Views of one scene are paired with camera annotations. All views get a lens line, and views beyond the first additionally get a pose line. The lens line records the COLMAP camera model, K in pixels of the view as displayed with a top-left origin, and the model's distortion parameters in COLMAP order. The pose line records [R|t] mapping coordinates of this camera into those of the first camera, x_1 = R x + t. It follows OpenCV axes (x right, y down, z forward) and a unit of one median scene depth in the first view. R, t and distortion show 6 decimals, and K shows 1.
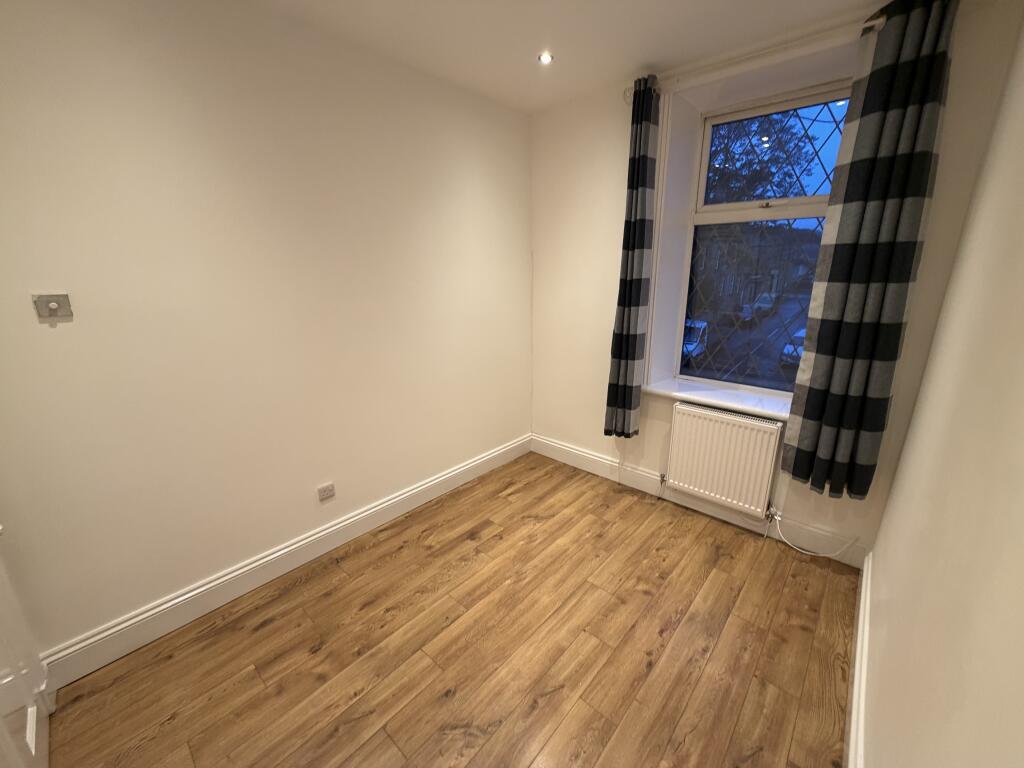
lens RADIAL K [[407.9, 0, 515.2], [0, 407.9, 384.1], [0, 0, 1]] dist [0.001775, -0.000001]
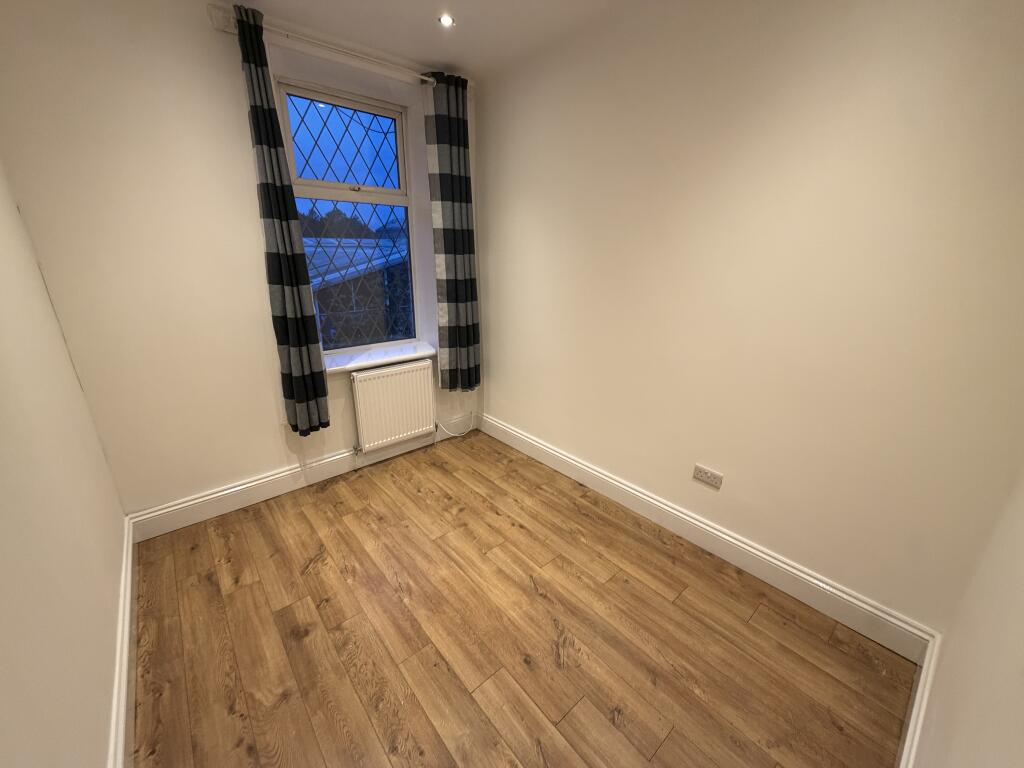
lens RADIAL K [[407.9, 0, 515.2], [0, 407.9, 384.1], [0, 0, 1]] dist [0.001775, -0.000001]
pose [[0.129853, -0.311027, 0.941488, -0.675582], [0.258924, 0.927218, 0.270601, -0.130533], [-0.957129, 0.208636, 0.200935, 0.495847]]
